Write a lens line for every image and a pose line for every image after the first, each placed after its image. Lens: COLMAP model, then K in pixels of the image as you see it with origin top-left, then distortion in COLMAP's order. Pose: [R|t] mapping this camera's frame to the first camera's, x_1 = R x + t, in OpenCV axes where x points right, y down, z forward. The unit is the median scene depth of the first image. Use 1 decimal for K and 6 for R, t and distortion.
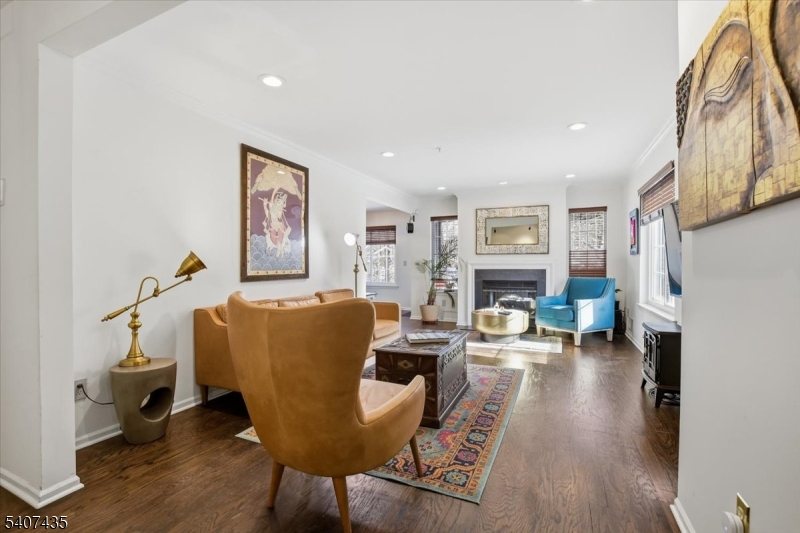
lens RADIAL K [[362.3, 0, 397.8], [0, 362.3, 269.5], [0, 0, 1]] dist [-0.024553, -0.000214]
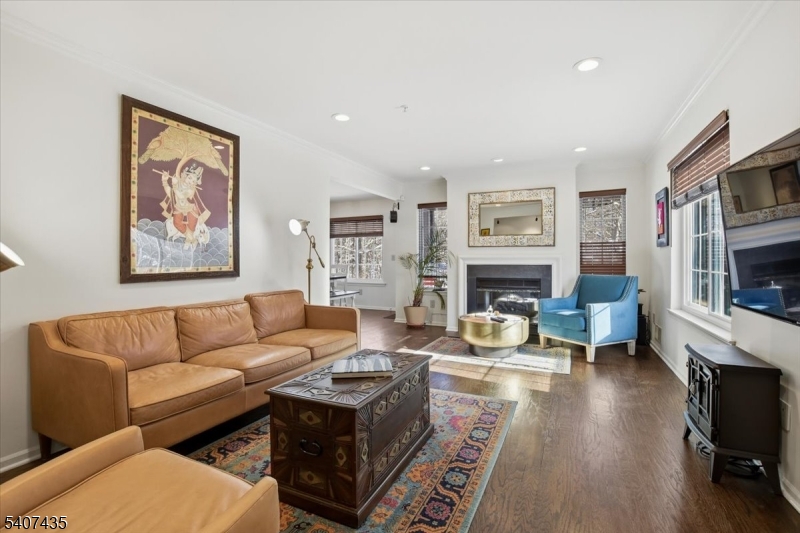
lens RADIAL K [[362.3, 0, 398.9], [0, 362.3, 260.4], [0, 0, 1]] dist [-0.024553, -0.000214]
pose [[0.999605, -0.000432, -0.028102, 0.114082], [0.000143, 0.999947, -0.010272, -0.003217], [0.028105, 0.010264, 0.999552, 0.222625]]
